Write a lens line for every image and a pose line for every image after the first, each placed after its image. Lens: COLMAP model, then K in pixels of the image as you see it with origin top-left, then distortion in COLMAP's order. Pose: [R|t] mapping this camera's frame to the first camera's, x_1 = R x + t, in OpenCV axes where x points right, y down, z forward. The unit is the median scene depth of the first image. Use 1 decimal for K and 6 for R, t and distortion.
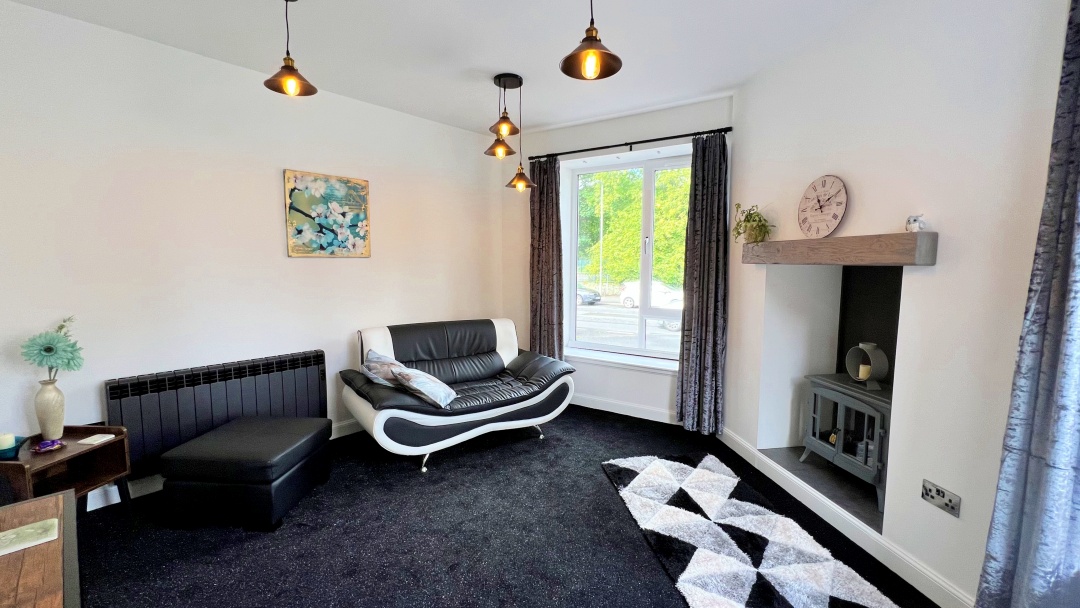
lens RADIAL K [[442.3, 0, 547.1], [0, 442.3, 305.2], [0, 0, 1]] dist [0.000773, 0.000021]
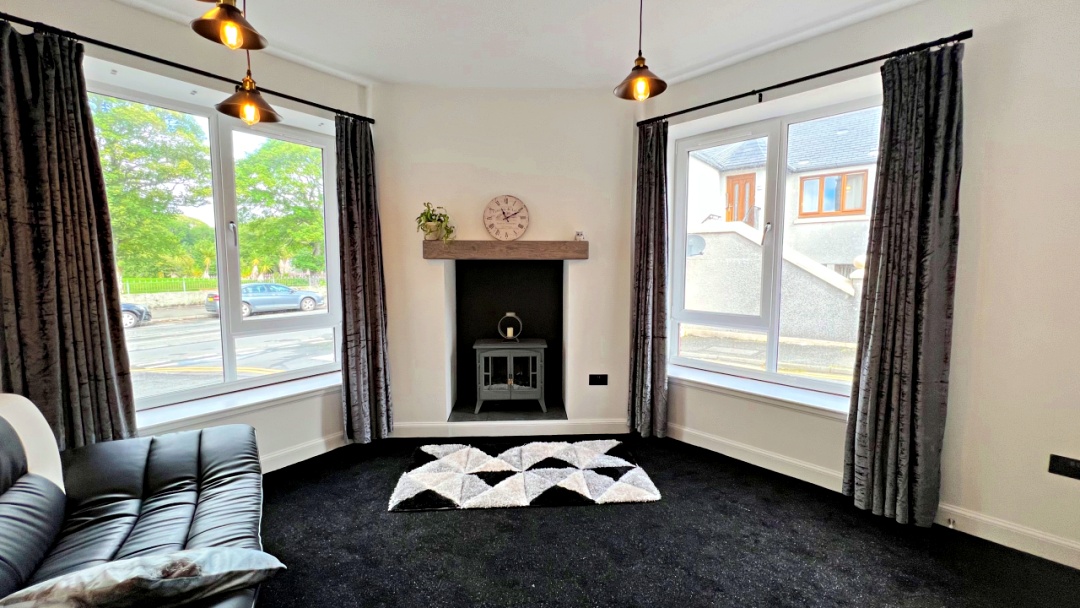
lens RADIAL K [[442.3, 0, 533.6], [0, 442.3, 301.4], [0, 0, 1]] dist [0.000773, 0.000021]
pose [[0.081158, -0.092770, 0.992375, -0.745304], [0.095504, 0.991801, 0.084906, -0.069186], [-0.992115, 0.087885, 0.089352, 0.785562]]
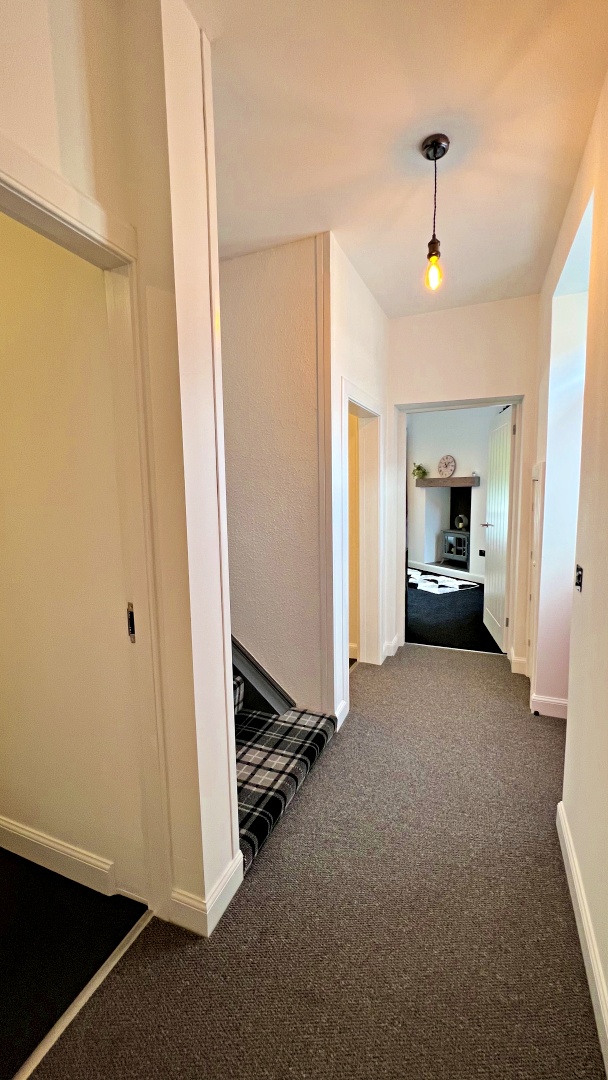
lens RADIAL K [[442.3, 0, 300.3], [0, 442.3, 542.8], [0, 0, 1]] dist [0.000773, 0.000021]
pose [[0.951389, -0.058170, 0.302450, -1.114177], [0.051153, 0.998207, 0.031079, 0.124929], [-0.303716, -0.014097, 0.952658, -1.369509]]
